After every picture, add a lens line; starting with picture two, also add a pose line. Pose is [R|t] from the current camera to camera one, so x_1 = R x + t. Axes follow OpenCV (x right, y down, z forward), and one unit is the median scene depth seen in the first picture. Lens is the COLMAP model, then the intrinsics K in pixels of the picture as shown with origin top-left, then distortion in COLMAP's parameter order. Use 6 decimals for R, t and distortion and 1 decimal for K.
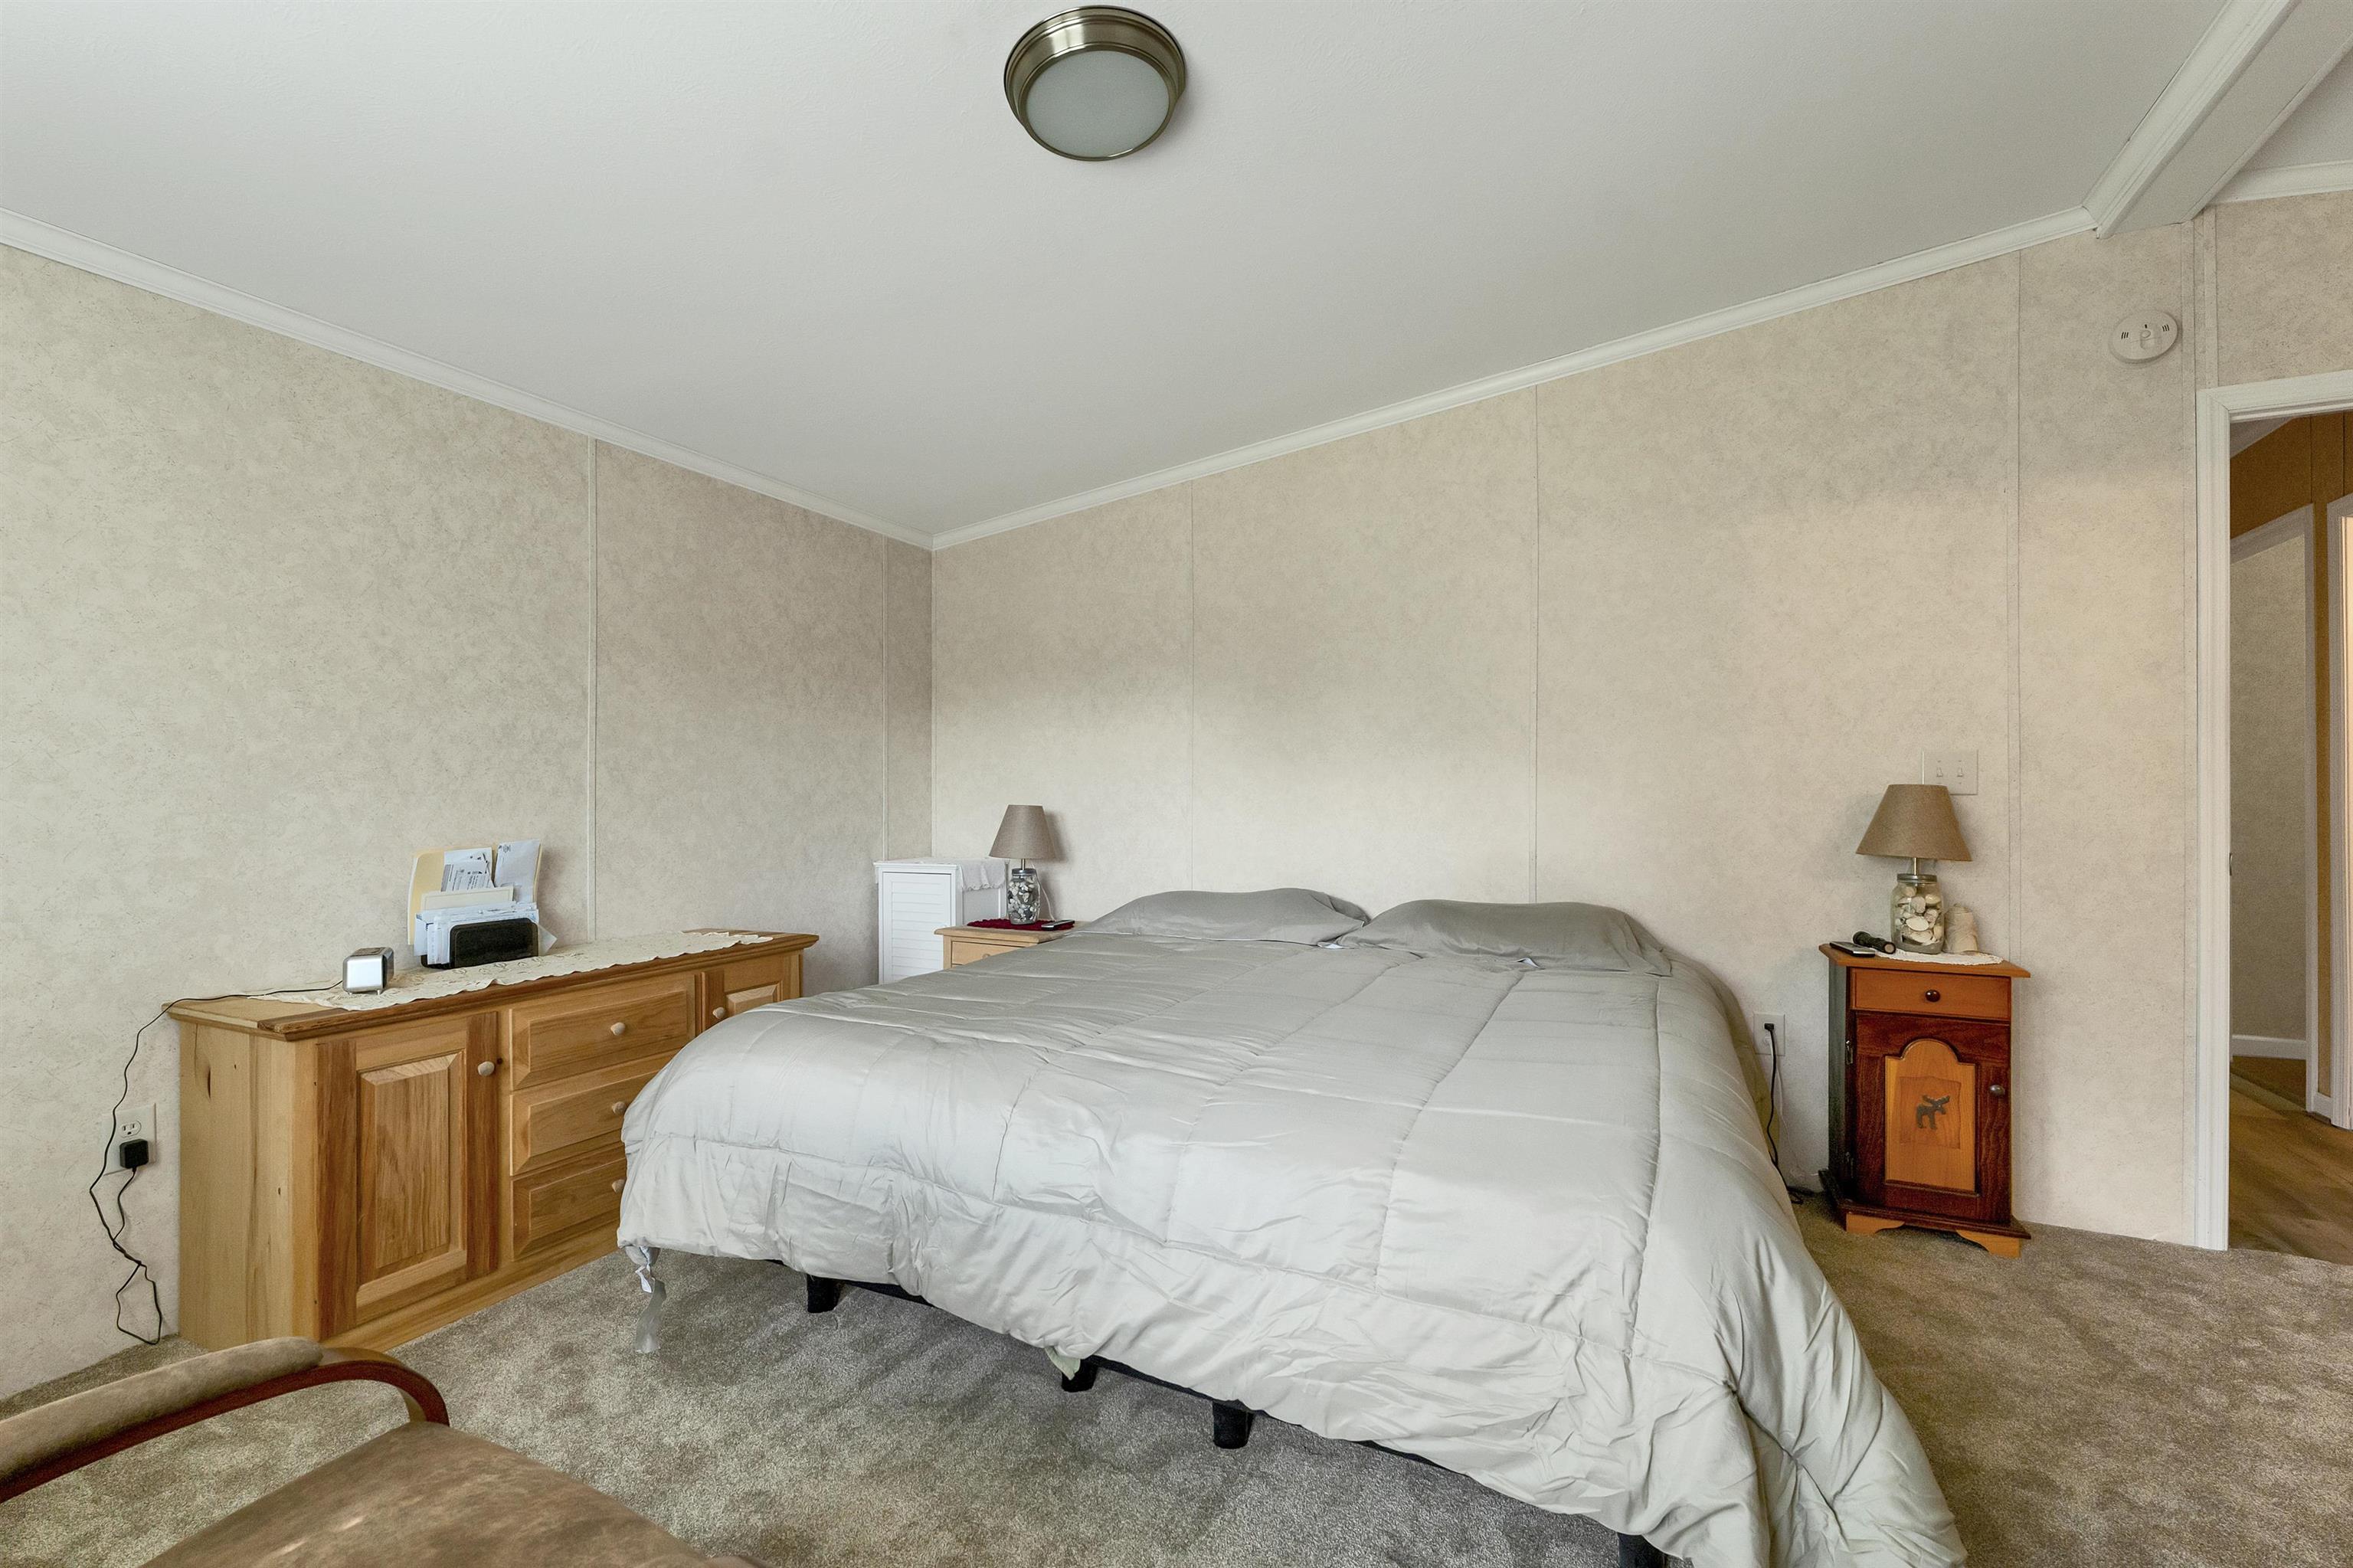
lens RADIAL K [[1004.1, 0, 1169.5], [0, 1004.1, 791.1], [0, 0, 1]] dist [-0.001415, -0.000097]
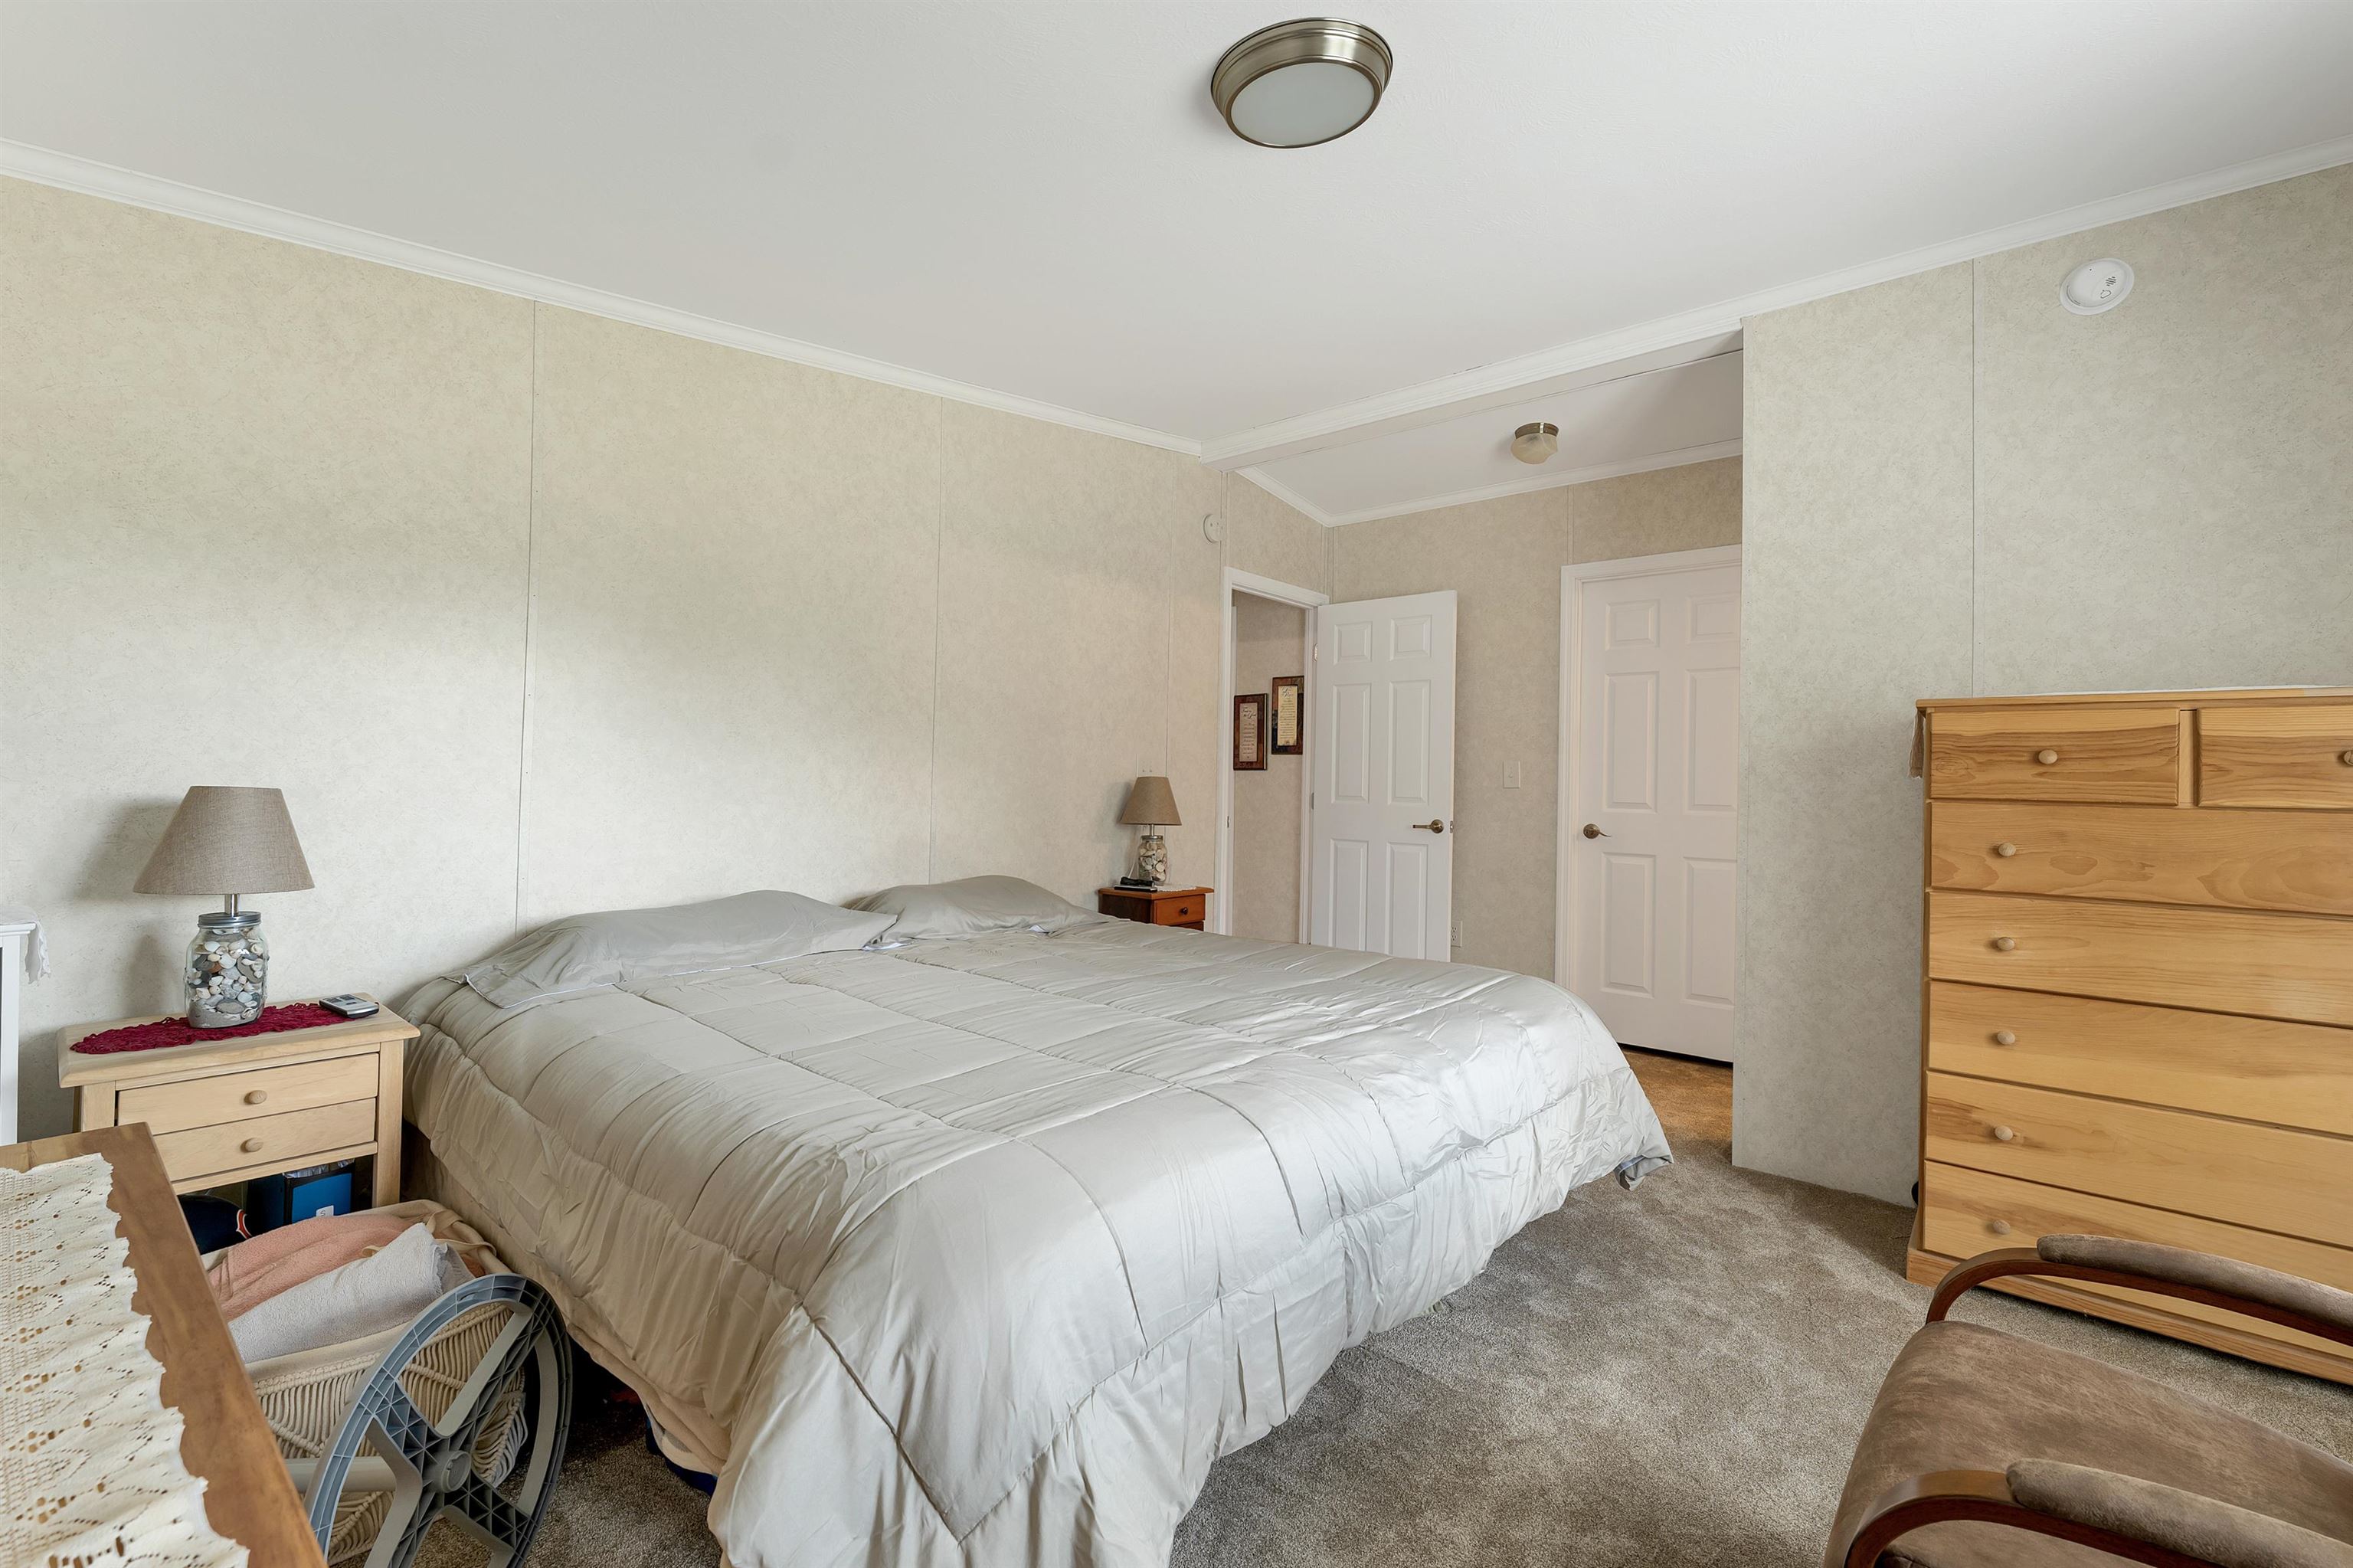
lens RADIAL K [[988.5, 0, 1190.0], [0, 988.5, 769.8], [0, 0, 1]] dist [-0.000390, 0.000705]
pose [[0.245490, 0.019814, 0.969197, -0.661796], [-0.022483, 0.999639, -0.014741, 0.003567], [-0.969138, -0.018172, 0.245846, 0.537164]]
